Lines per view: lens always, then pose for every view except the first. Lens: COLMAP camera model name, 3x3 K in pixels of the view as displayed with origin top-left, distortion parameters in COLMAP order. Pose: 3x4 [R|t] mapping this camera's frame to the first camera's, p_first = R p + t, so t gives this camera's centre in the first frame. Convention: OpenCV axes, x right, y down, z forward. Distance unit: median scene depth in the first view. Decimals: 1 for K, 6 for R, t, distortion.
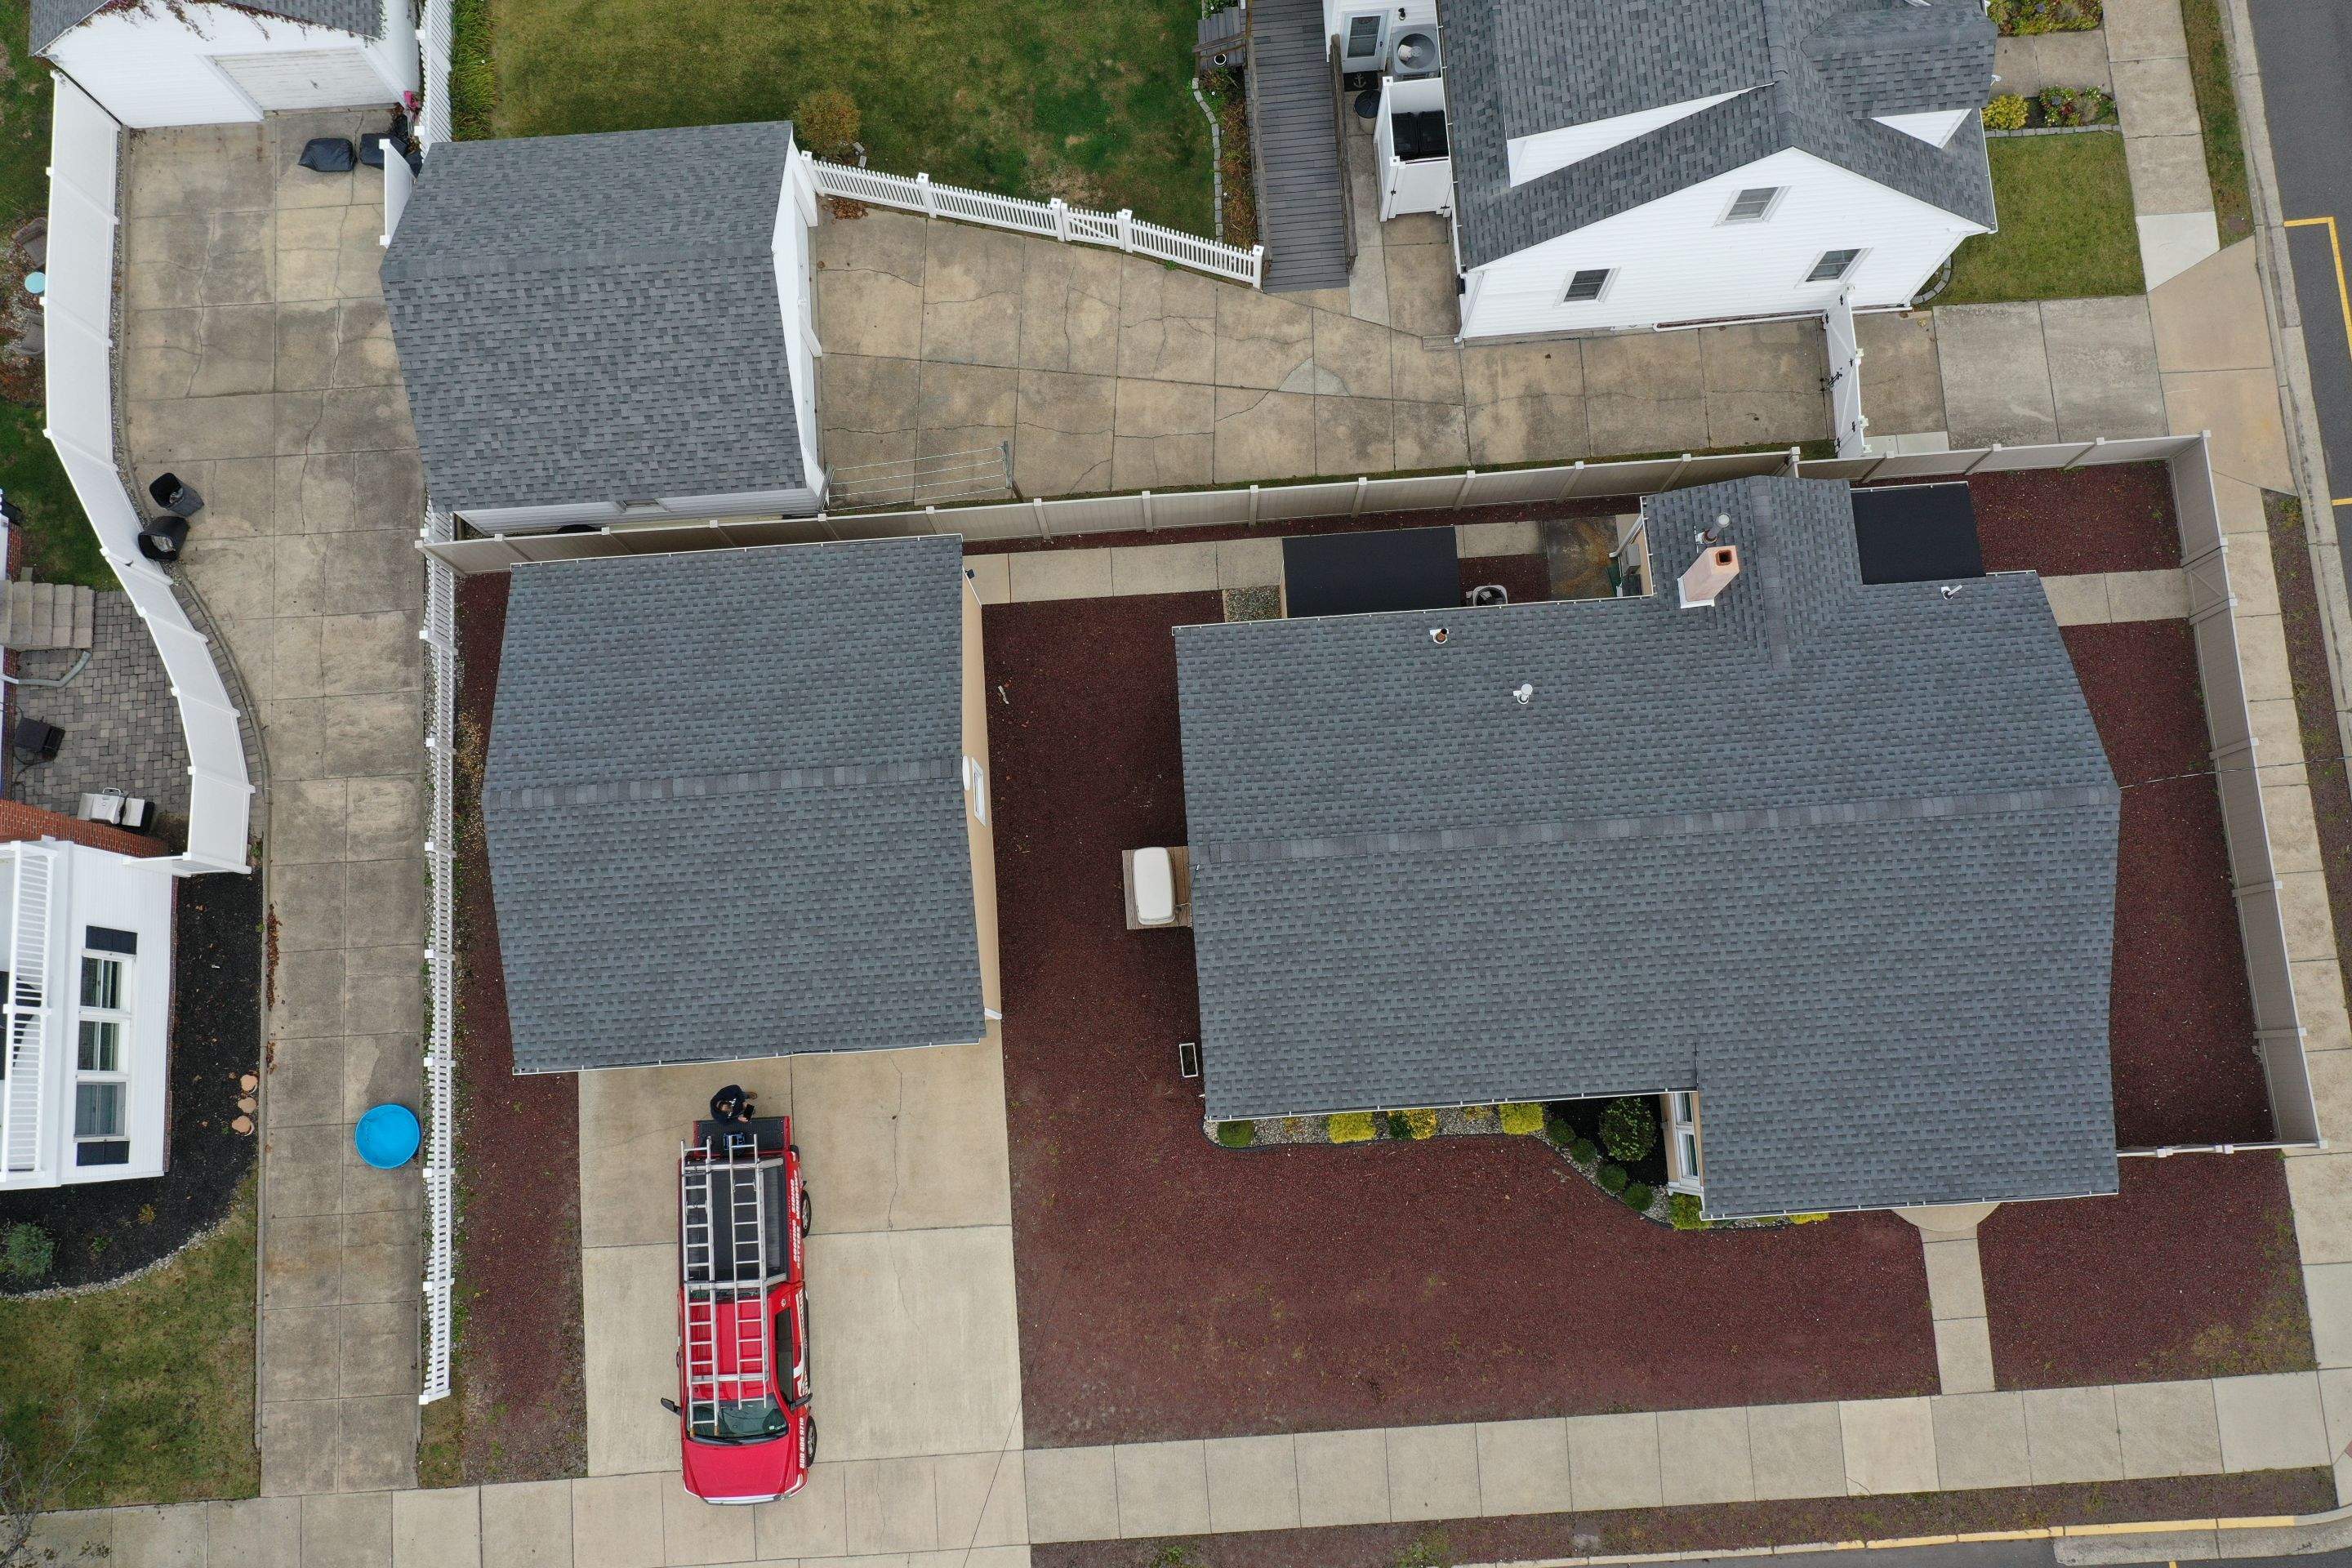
lens RADIAL K [[1868.8, 0, 1172.0], [0, 1868.8, 773.8], [0, 0, 1]] dist [0.009551, 0.005479]
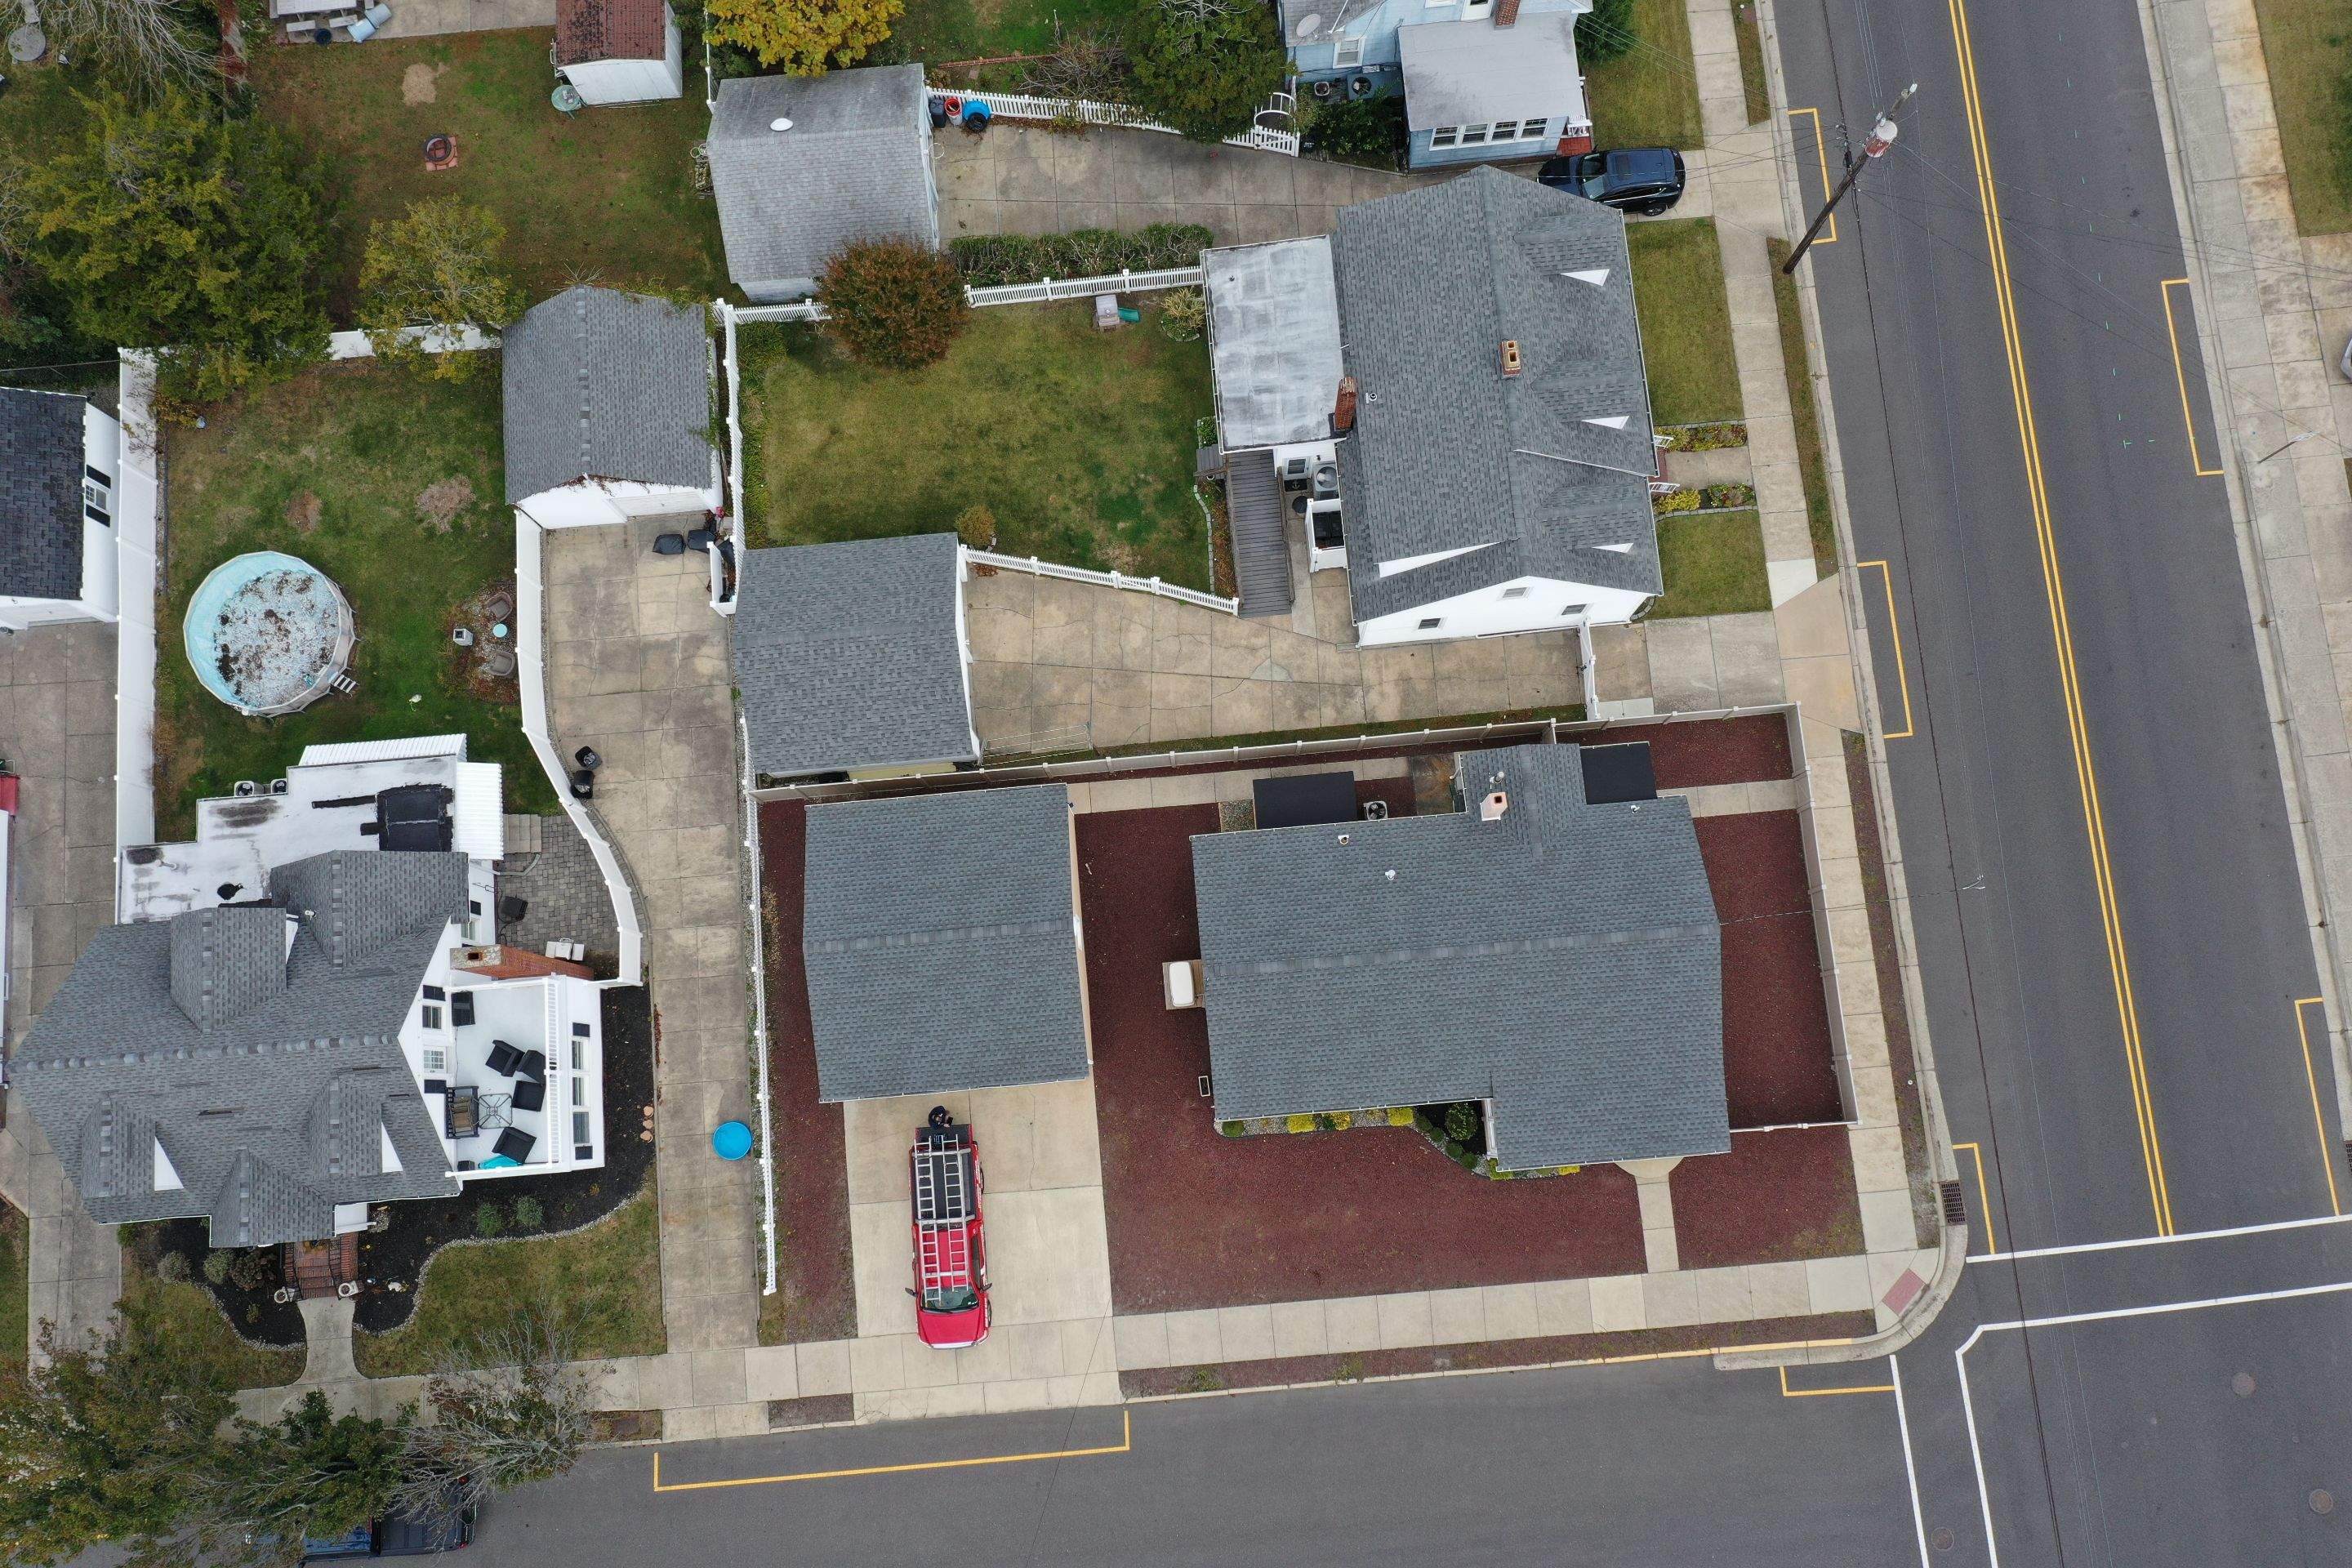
lens RADIAL K [[1868.8, 0, 1171.4], [0, 1868.8, 772.2], [0, 0, 1]] dist [0.009551, 0.005479]
pose [[0.999787, -0.020606, -0.001013, -0.013514], [0.020596, 0.999744, -0.009380, -0.117906], [0.001206, 0.009357, 0.999955, -0.707131]]
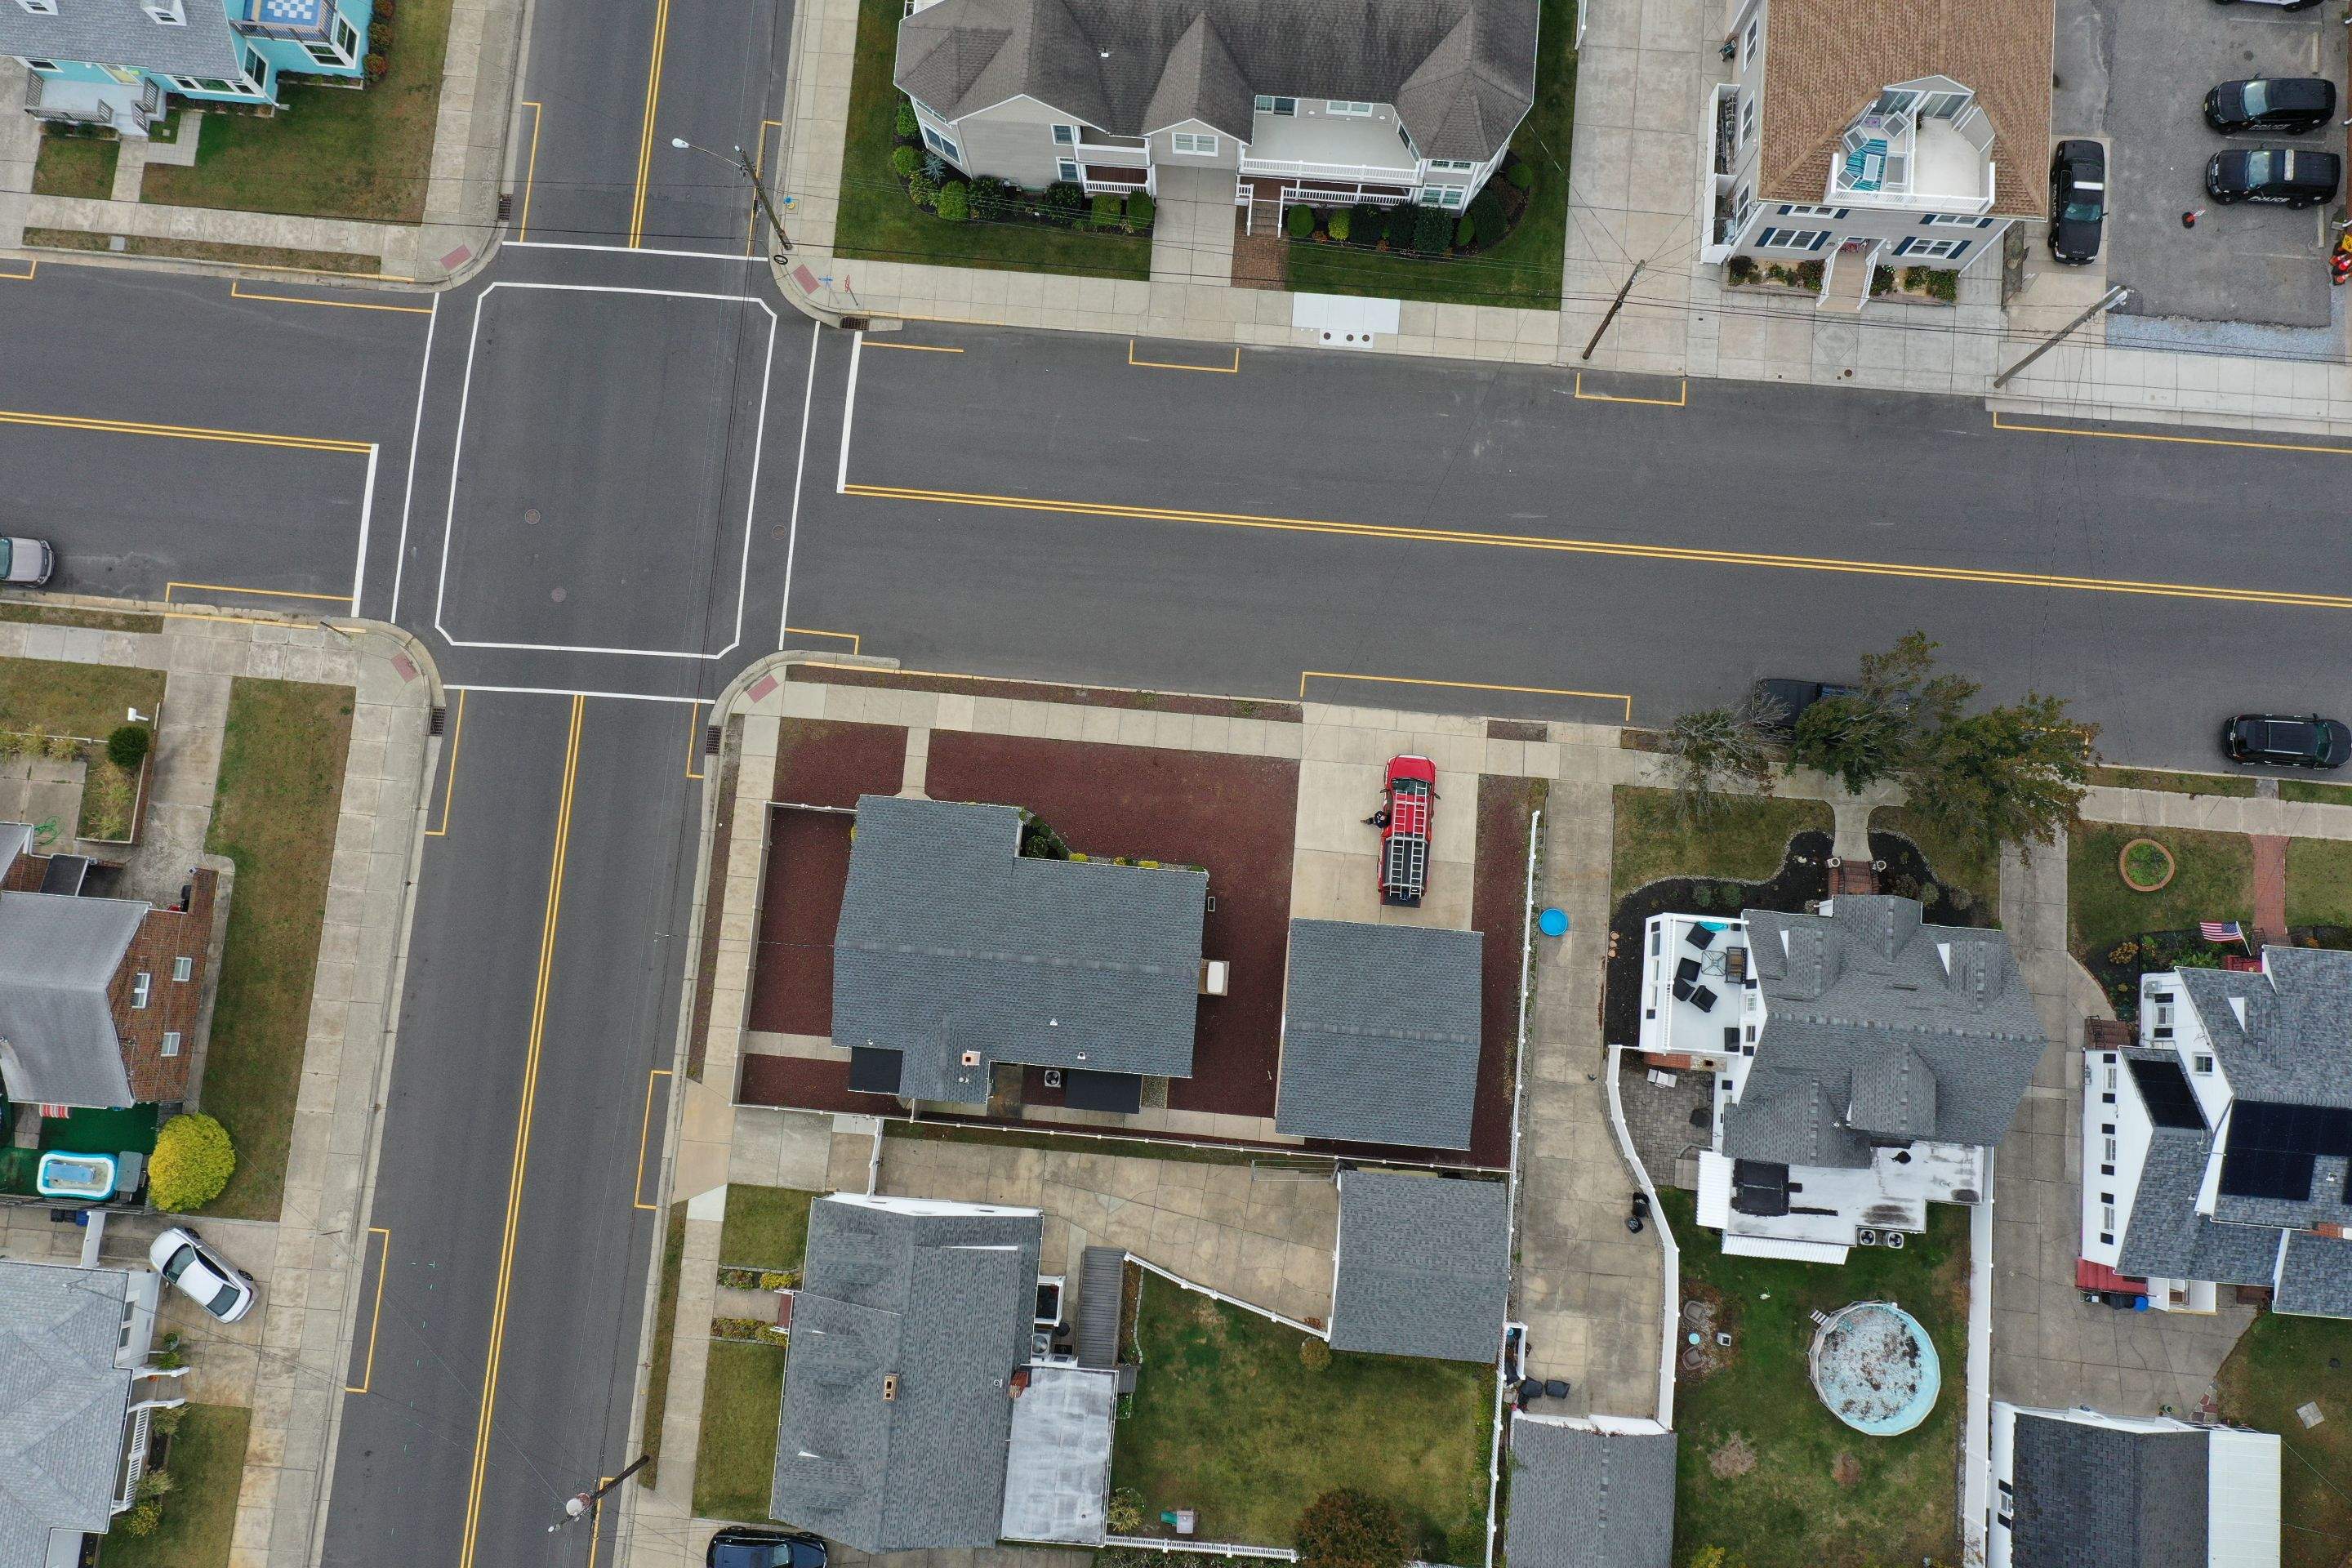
lens RADIAL K [[1868.8, 0, 1178.8], [0, 1868.8, 788.7], [0, 0, 1]] dist [0.009551, 0.005479]
pose [[-0.988637, -0.140963, 0.052214, -0.053961], [0.150069, -0.945675, 0.288405, -0.403120], [0.008723, 0.292964, 0.956084, -1.321474]]
